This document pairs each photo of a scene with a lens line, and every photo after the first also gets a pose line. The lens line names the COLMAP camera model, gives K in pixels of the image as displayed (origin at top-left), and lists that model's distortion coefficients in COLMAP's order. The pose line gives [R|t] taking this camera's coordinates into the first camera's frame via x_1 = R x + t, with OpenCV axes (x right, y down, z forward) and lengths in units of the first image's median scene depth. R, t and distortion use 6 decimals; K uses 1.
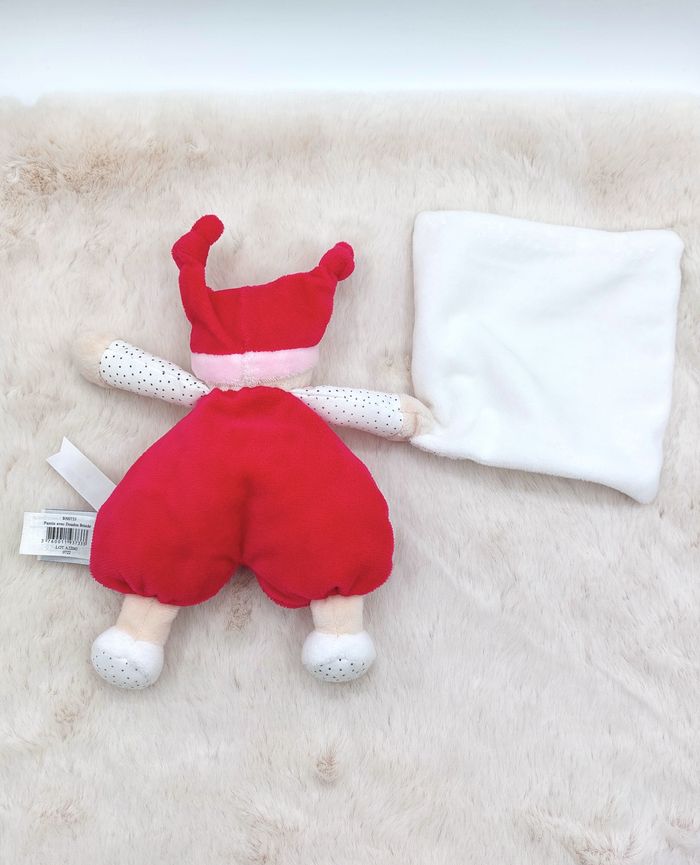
lens RADIAL K [[685.5, 0, 348.4], [0, 685.5, 432.8], [0, 0, 1]] dist [-0.004338, -0.009116]
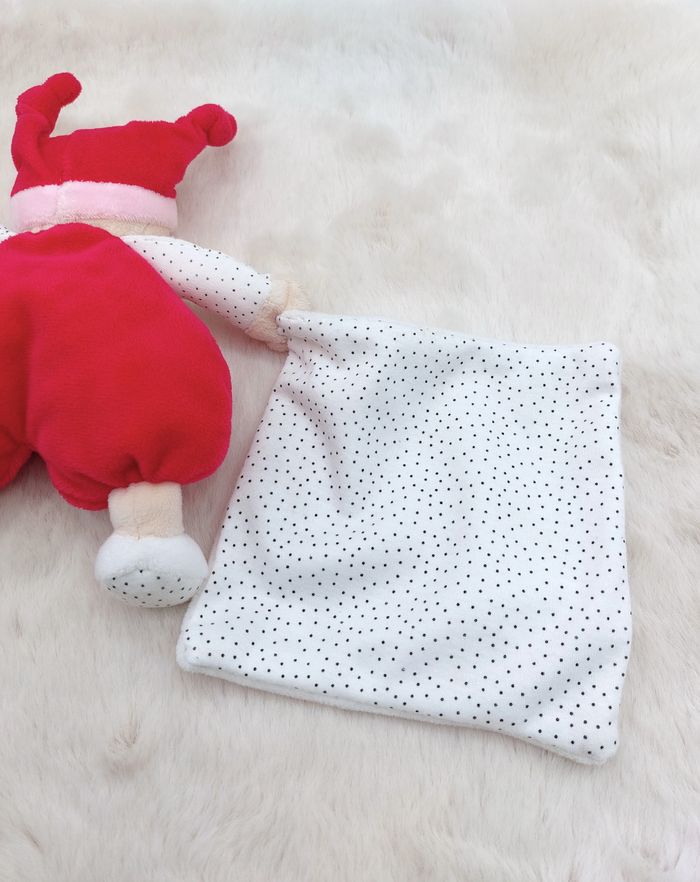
lens RADIAL K [[699.0, 0, 355.7], [0, 699.0, 443.0], [0, 0, 1]] dist [-0.004338, -0.009116]
pose [[0.999302, 0.023383, -0.029150, 0.189468], [-0.028450, 0.981801, -0.187769, 0.276907], [0.024229, 0.188468, 0.981781, 0.231847]]
